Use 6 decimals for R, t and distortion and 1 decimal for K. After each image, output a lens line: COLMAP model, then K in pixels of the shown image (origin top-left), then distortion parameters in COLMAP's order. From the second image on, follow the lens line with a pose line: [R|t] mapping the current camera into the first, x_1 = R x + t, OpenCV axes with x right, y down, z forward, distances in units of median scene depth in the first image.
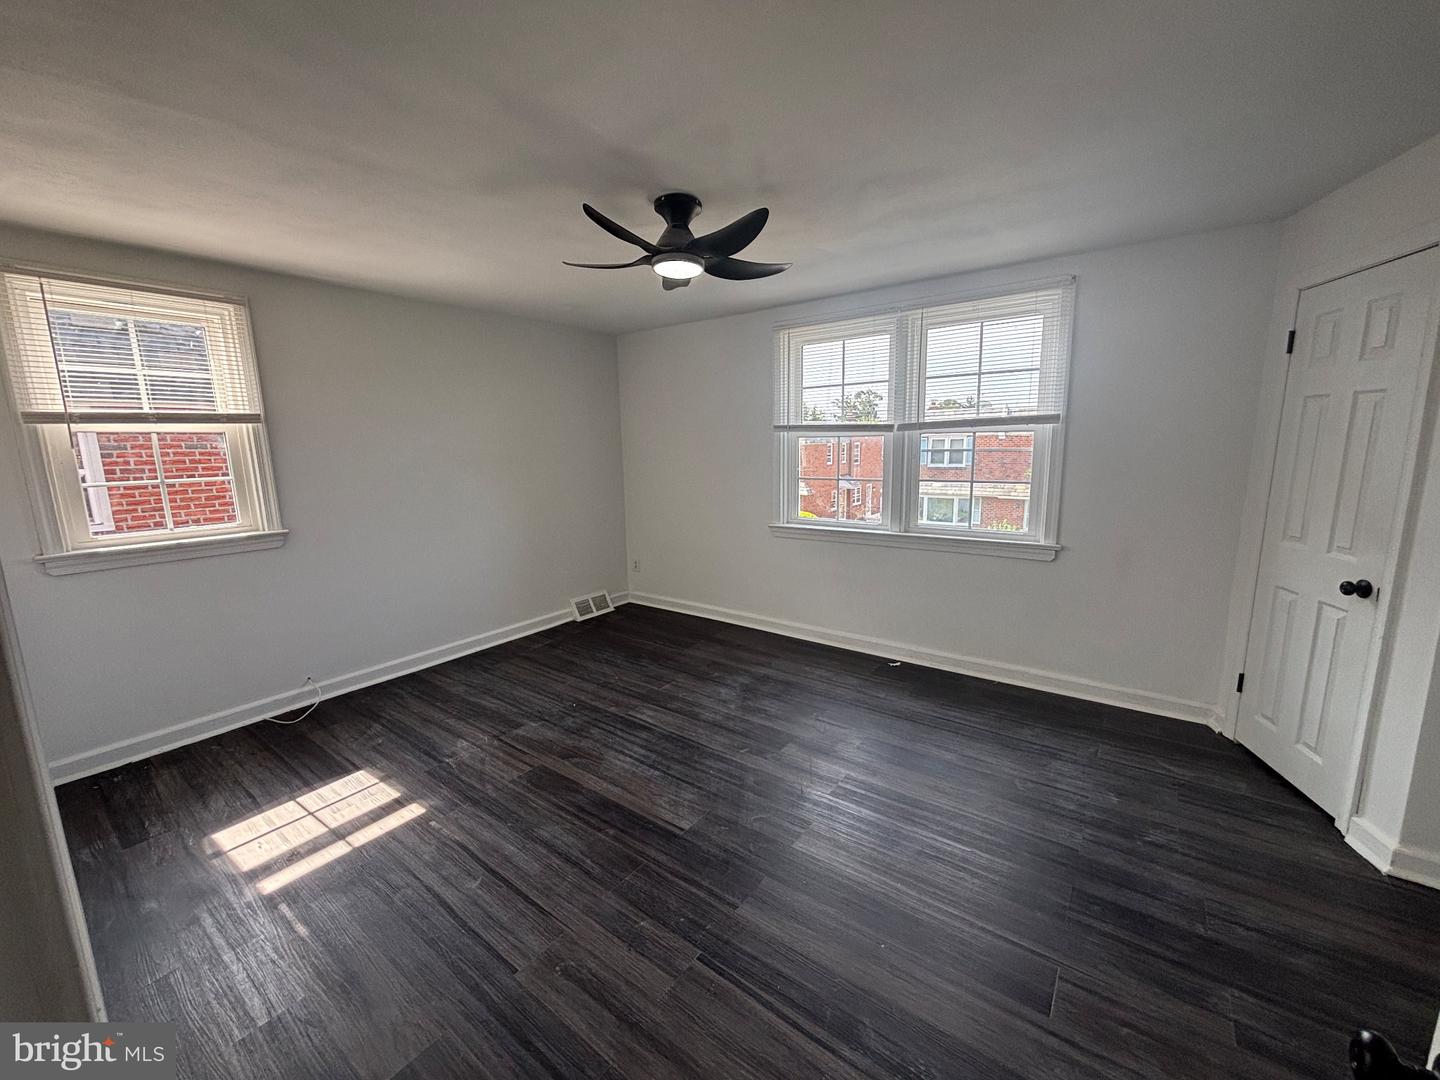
lens RADIAL K [[579.4, 0, 722.5], [0, 579.4, 543.5], [0, 0, 1]] dist [-0.000444, -0.000411]
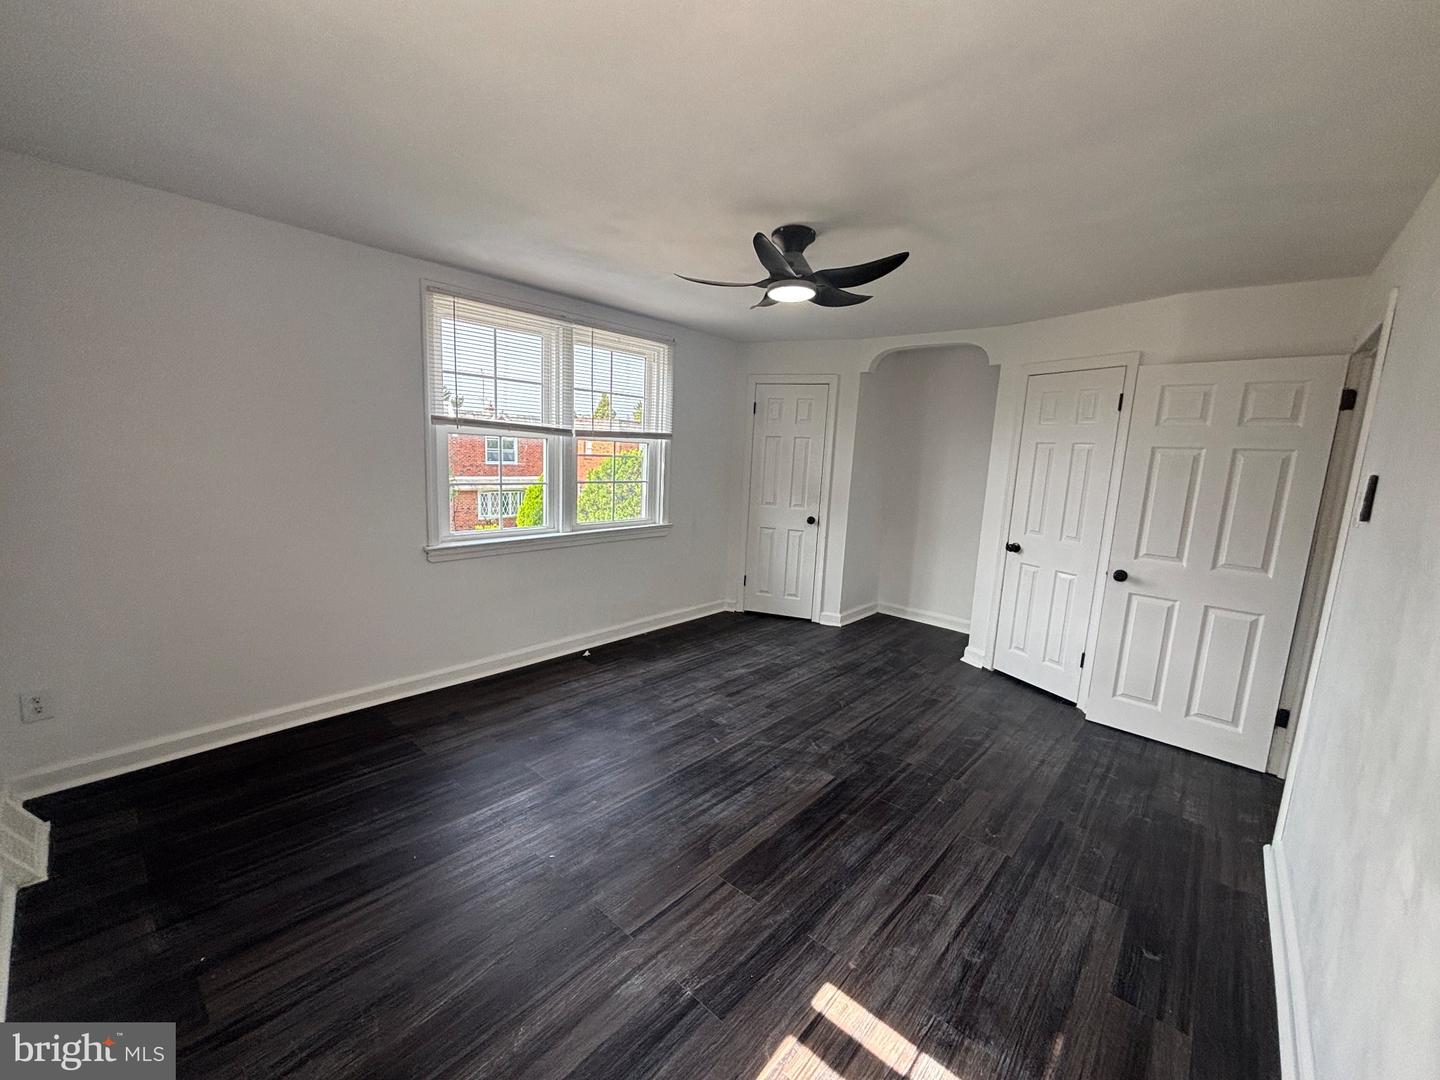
lens RADIAL K [[579.4, 0, 715.9], [0, 579.4, 537.9], [0, 0, 1]] dist [-0.000444, -0.000411]
pose [[0.092274, -0.130951, 0.987085, -0.970351], [0.129421, 0.984483, 0.118508, -0.135801], [-0.987287, 0.116814, 0.107790, 0.849035]]
